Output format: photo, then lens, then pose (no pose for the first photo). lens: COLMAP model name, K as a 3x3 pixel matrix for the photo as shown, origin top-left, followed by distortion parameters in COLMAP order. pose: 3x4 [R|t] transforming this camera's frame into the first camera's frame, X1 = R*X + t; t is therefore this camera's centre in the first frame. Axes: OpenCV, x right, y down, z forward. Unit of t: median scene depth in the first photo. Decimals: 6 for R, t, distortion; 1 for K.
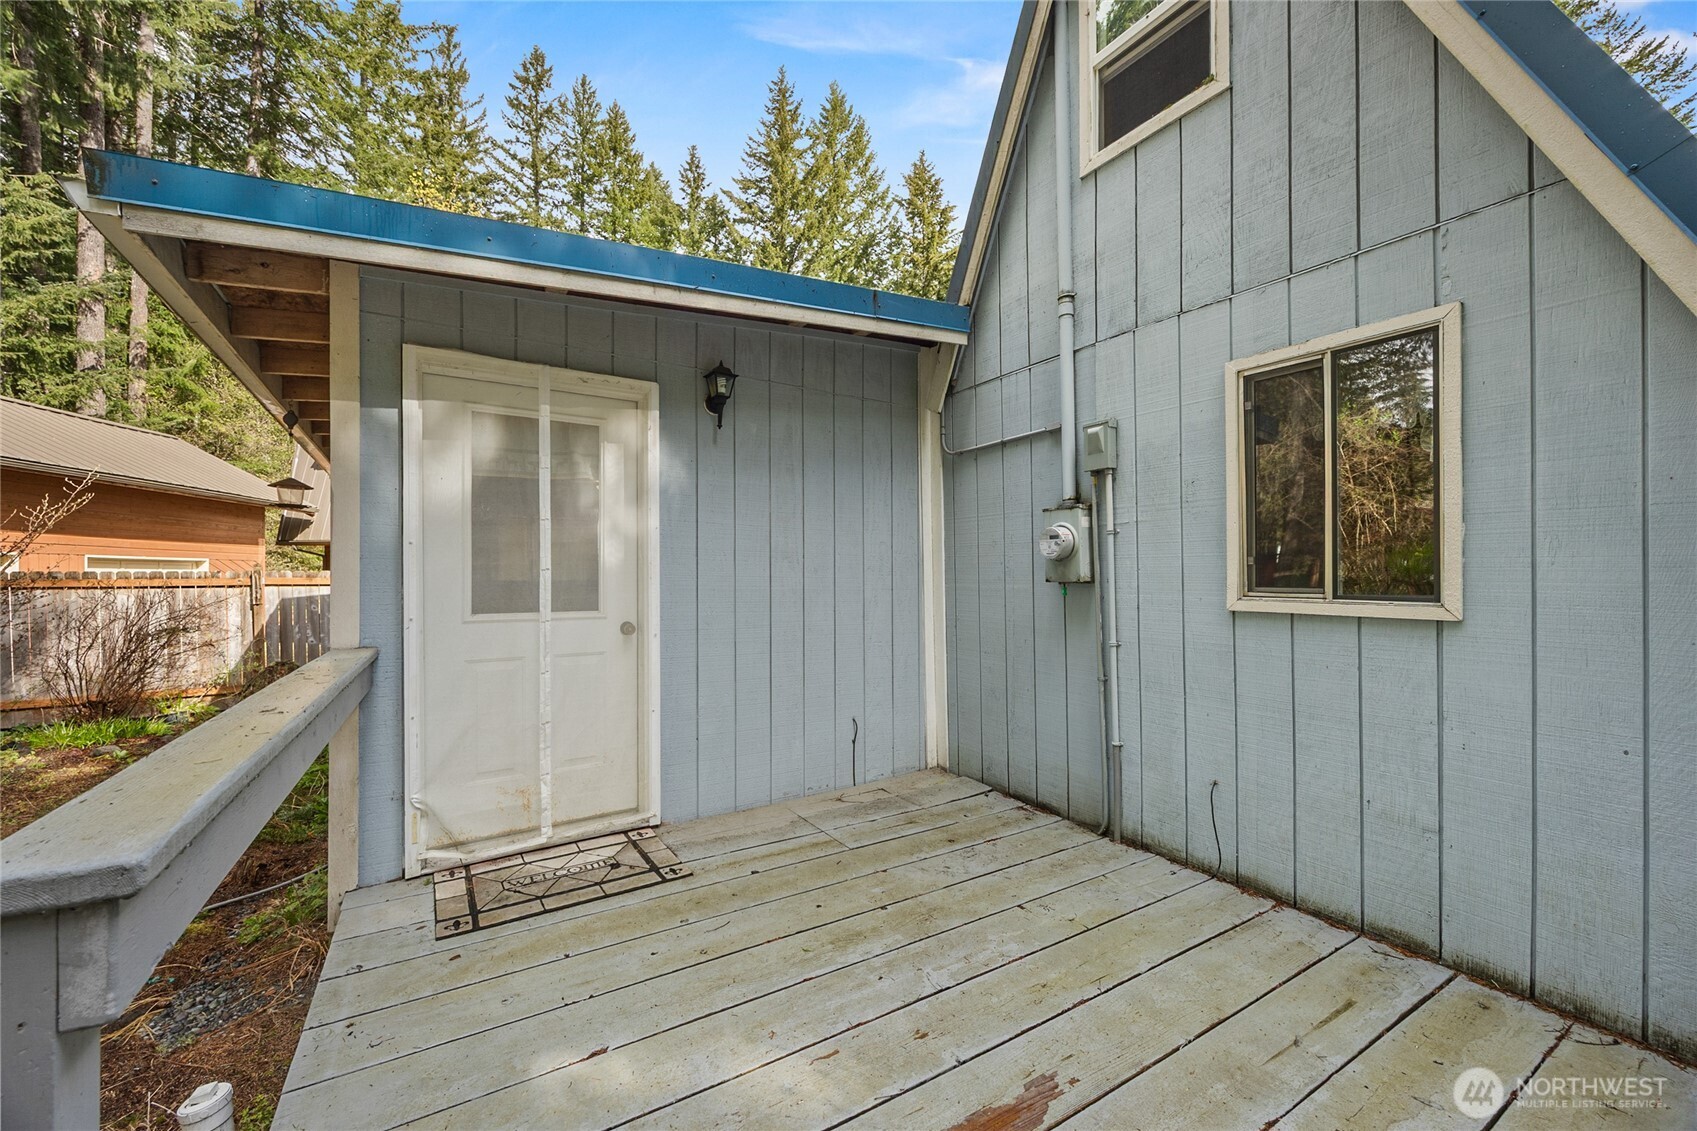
lens RADIAL K [[651.4, 0, 841.5], [0, 651.4, 565.8], [0, 0, 1]] dist [0.000239, -0.000035]
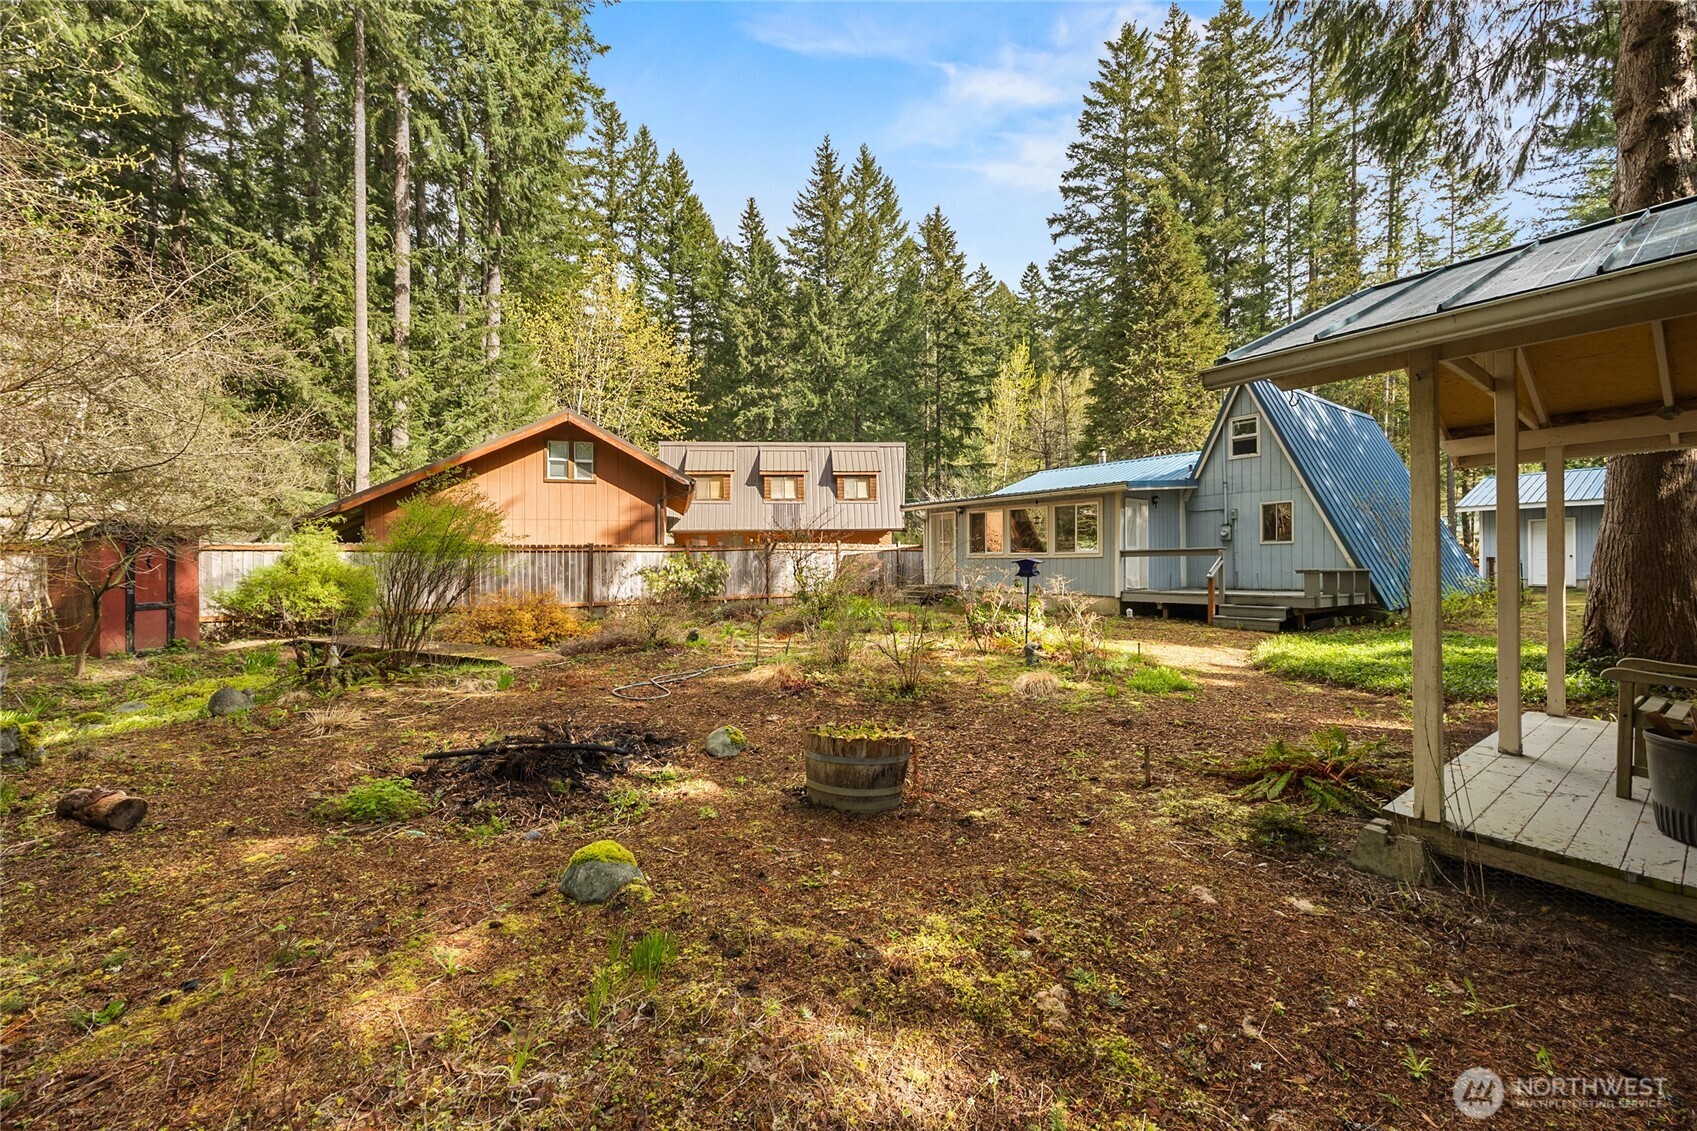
lens RADIAL K [[651.4, 0, 855.6], [0, 651.4, 561.3], [0, 0, 1]] dist [0.000239, -0.000035]
pose [[0.996230, -0.001523, 0.086734, -0.140210], [0.001501, 0.999999, 0.000326, 0.008459], [-0.086734, -0.000195, 0.996231, -0.179171]]
